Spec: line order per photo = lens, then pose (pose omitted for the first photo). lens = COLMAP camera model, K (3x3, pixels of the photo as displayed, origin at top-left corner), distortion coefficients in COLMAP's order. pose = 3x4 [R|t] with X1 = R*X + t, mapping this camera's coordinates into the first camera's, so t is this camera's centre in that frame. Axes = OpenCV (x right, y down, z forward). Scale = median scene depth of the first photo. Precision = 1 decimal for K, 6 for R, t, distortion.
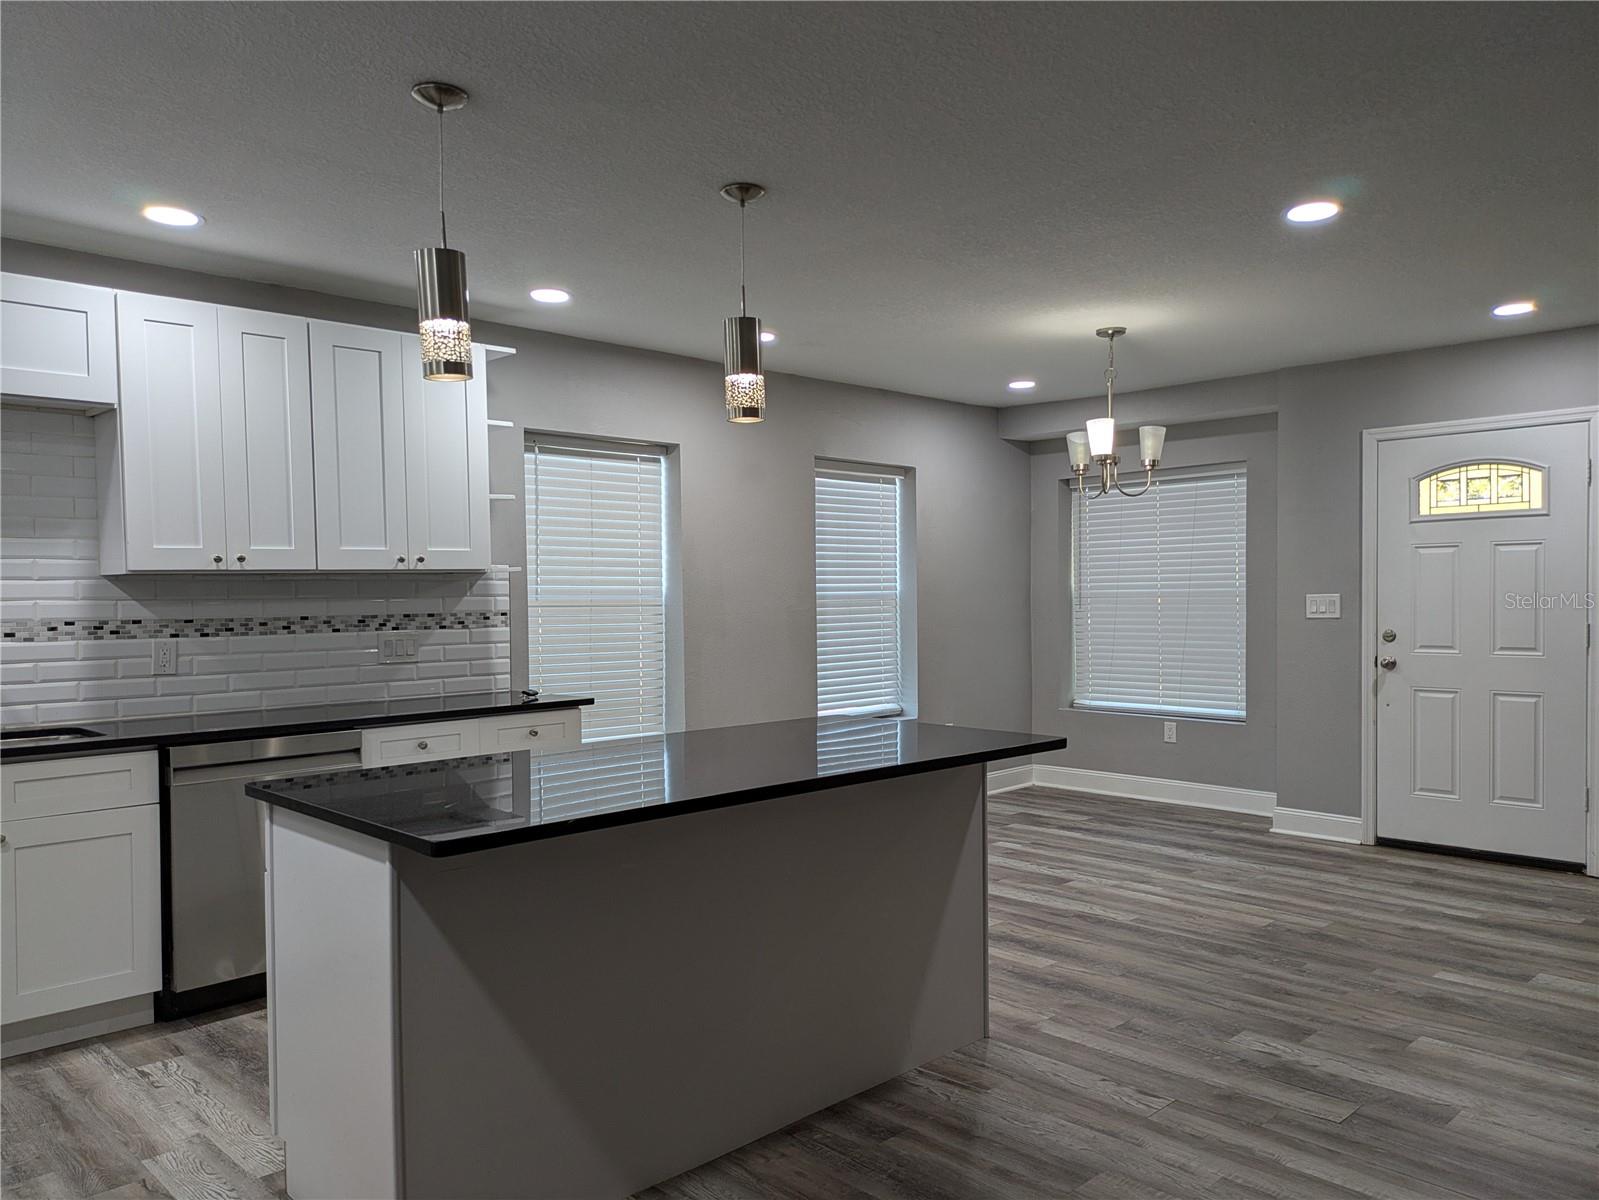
lens RADIAL K [[1182.0, 0, 809.5], [0, 1182.0, 627.3], [0, 0, 1]] dist [0.050004, -0.052461]
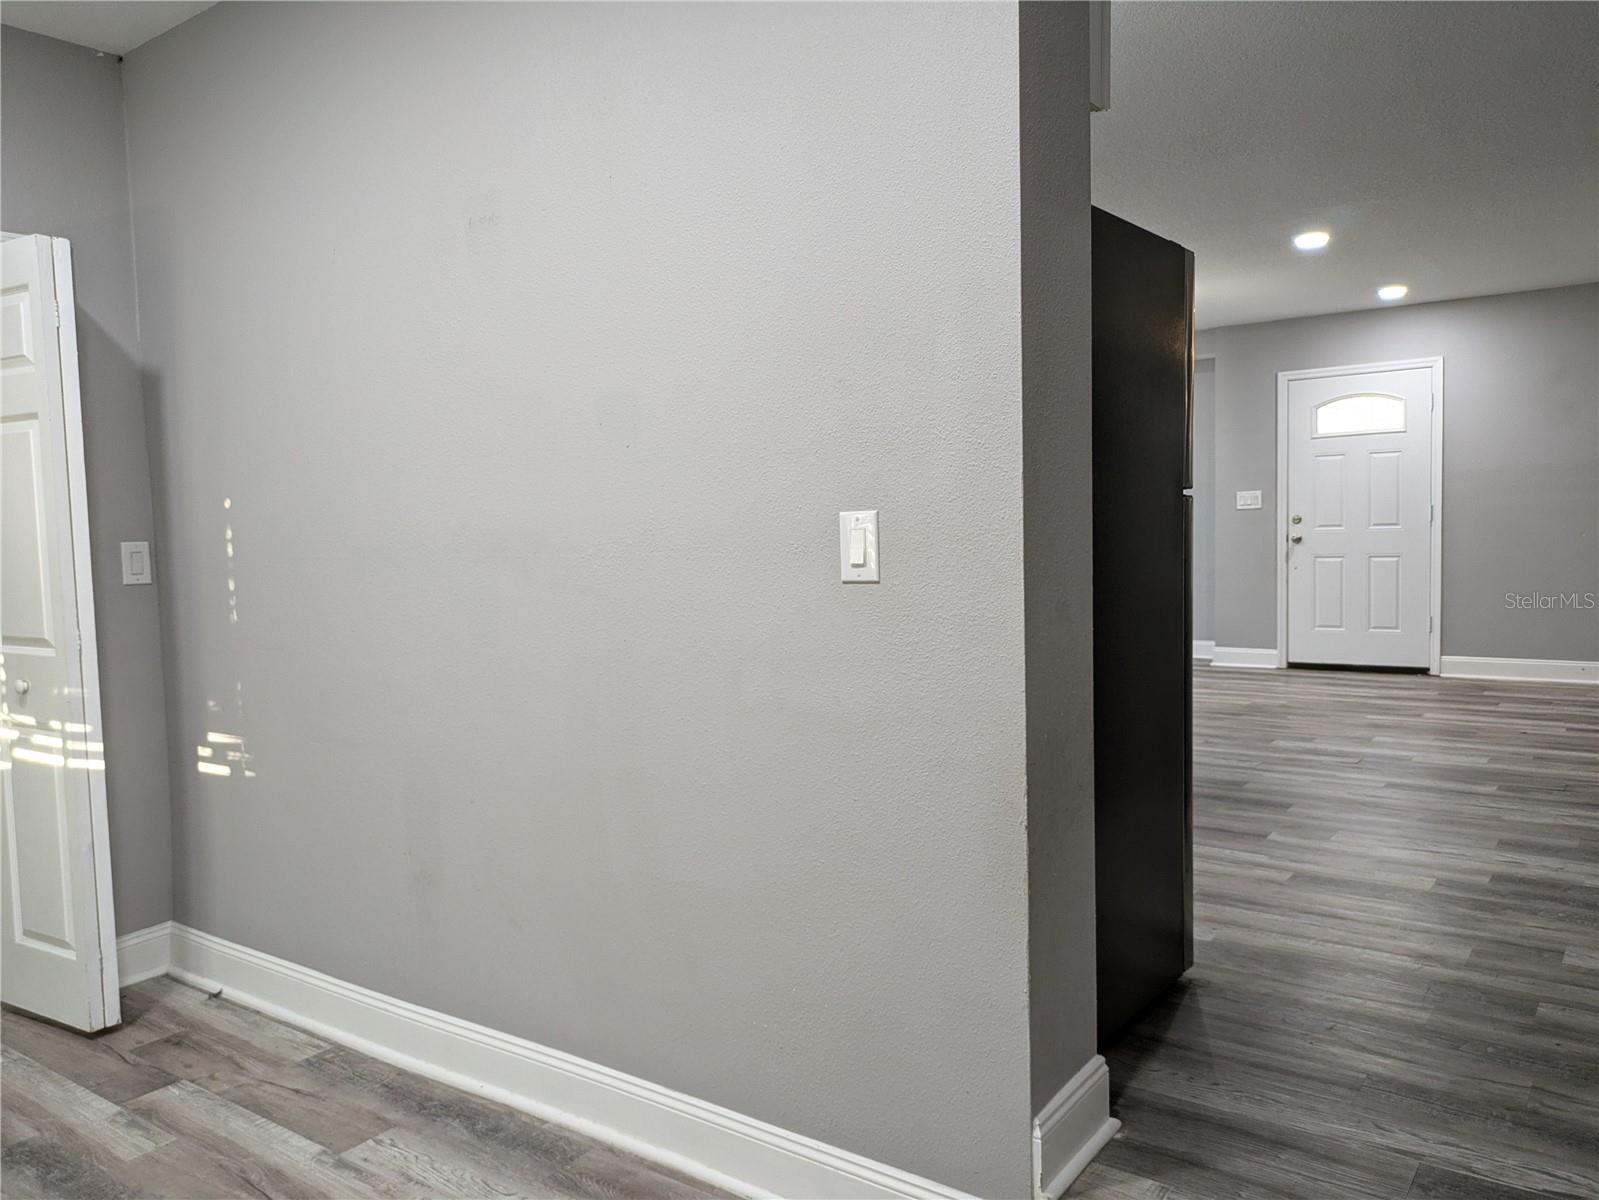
lens RADIAL K [[1182.0, 0, 826.3], [0, 1182.0, 609.3], [0, 0, 1]] dist [0.050004, -0.052461]
pose [[0.984710, -0.027638, 0.171993, -0.331196], [0.021551, 0.999077, 0.037158, 0.052768], [-0.172861, -0.032884, 0.984397, -0.317058]]
